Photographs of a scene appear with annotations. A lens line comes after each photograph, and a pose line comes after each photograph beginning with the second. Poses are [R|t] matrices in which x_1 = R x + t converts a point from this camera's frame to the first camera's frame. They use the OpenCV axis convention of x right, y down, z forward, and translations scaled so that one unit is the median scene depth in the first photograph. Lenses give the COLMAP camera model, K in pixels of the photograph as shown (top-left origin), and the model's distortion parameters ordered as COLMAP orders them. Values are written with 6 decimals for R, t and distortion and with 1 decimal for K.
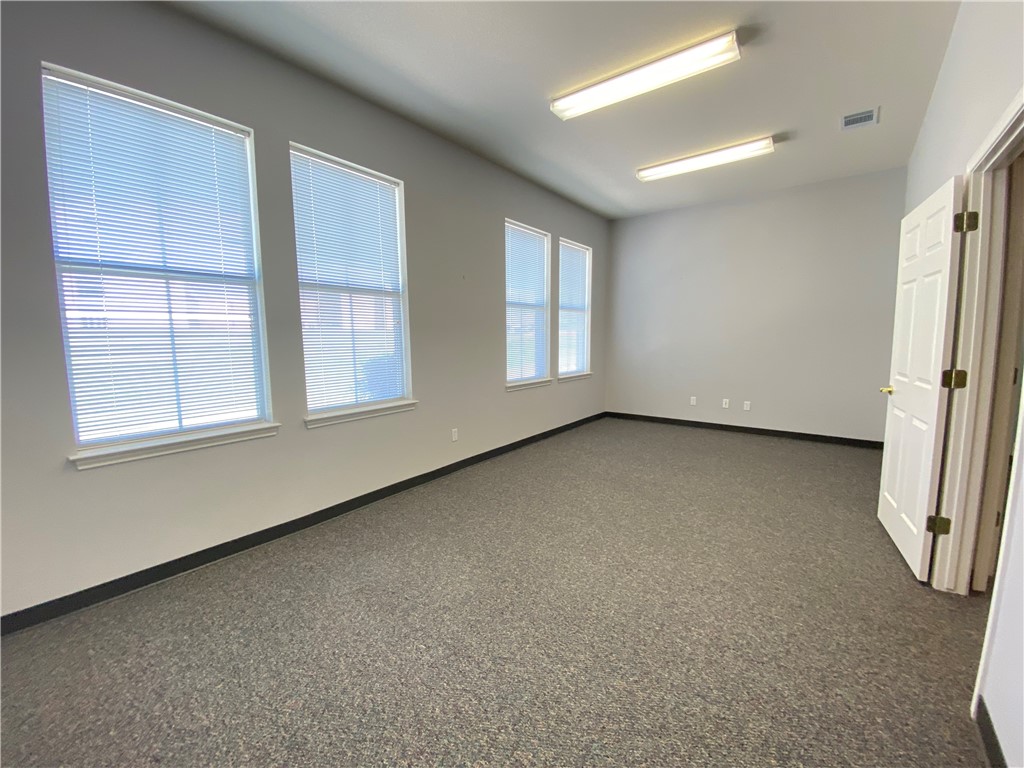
lens RADIAL K [[419.2, 0, 522.8], [0, 419.2, 384.0], [0, 0, 1]] dist [0.019120, -0.000300]
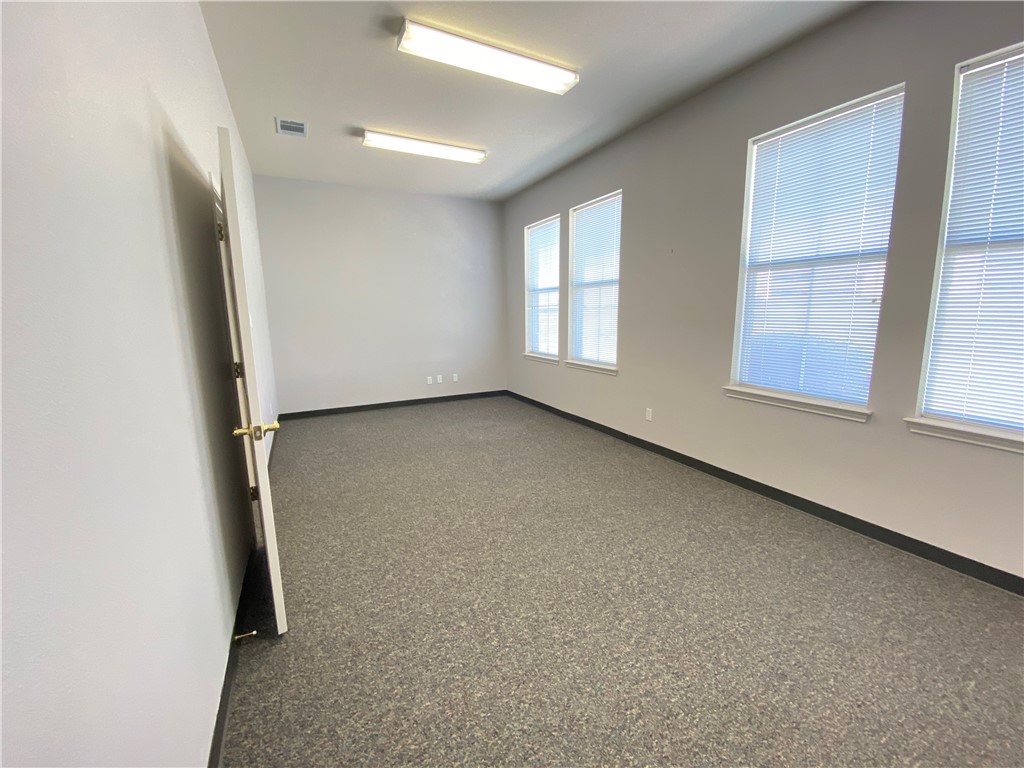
lens RADIAL K [[407.2, 0, 513.6], [0, 407.2, 415.0], [0, 0, 1]] dist [-0.000563, -0.000054]
pose [[-0.444503, 0.227930, -0.866294, 1.027394], [-0.095536, 0.949508, 0.298845, -0.175676], [0.890668, 0.215600, -0.400283, 1.331387]]
